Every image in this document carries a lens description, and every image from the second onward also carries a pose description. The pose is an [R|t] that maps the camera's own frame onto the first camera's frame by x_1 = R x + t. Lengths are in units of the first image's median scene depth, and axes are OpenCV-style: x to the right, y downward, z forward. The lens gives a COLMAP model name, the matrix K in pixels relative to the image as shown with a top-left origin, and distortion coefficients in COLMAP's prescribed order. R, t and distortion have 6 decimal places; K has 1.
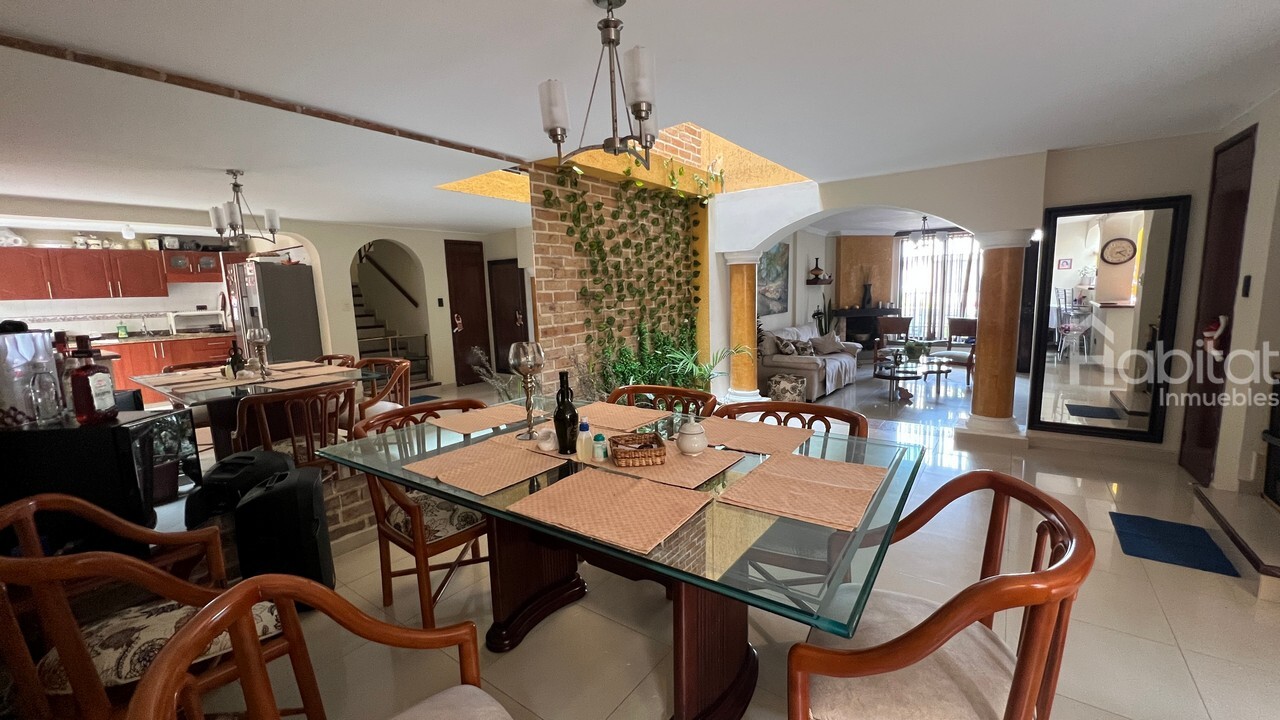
lens RADIAL K [[506.0, 0, 639.4], [0, 506.0, 362.9], [0, 0, 1]] dist [-0.000800, -0.000571]
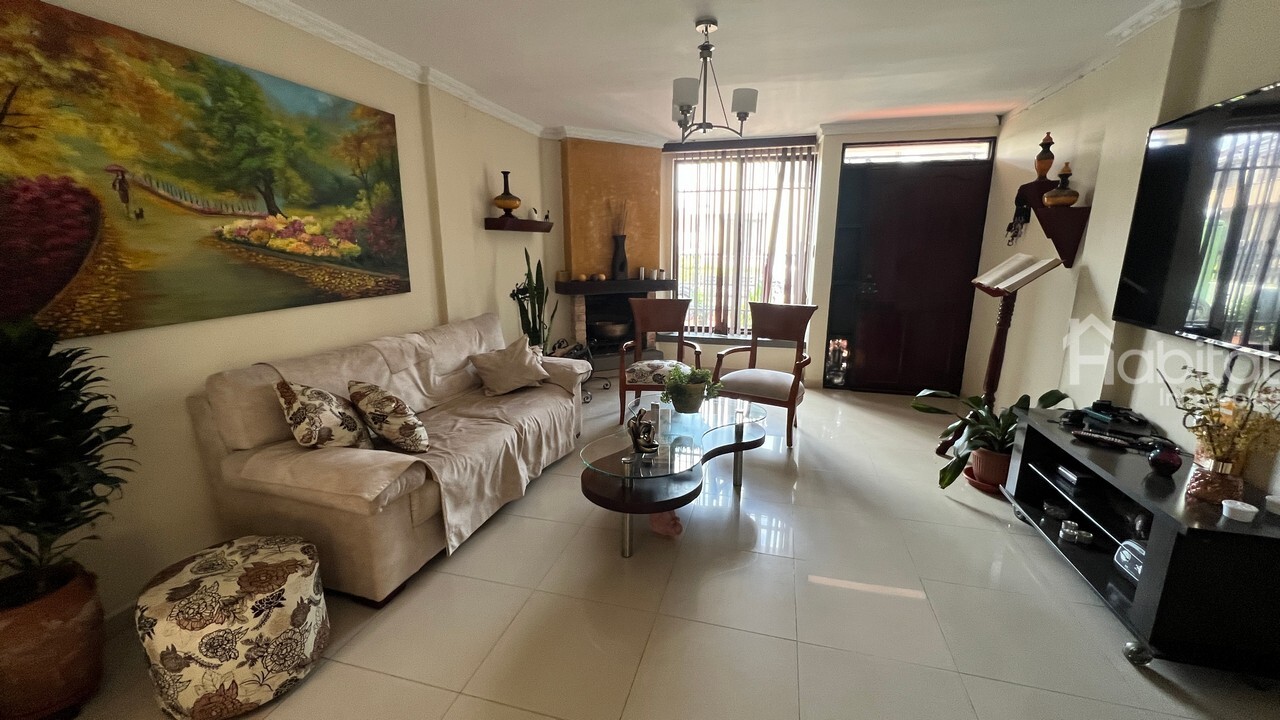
lens RADIAL K [[506.0, 0, 645.1], [0, 506.0, 361.7], [0, 0, 1]] dist [-0.000800, -0.000571]
pose [[0.930332, -0.049640, 0.363344, 0.271163], [0.020672, 0.996320, 0.083187, -0.063870], [-0.366136, -0.069880, 0.927934, 0.471011]]
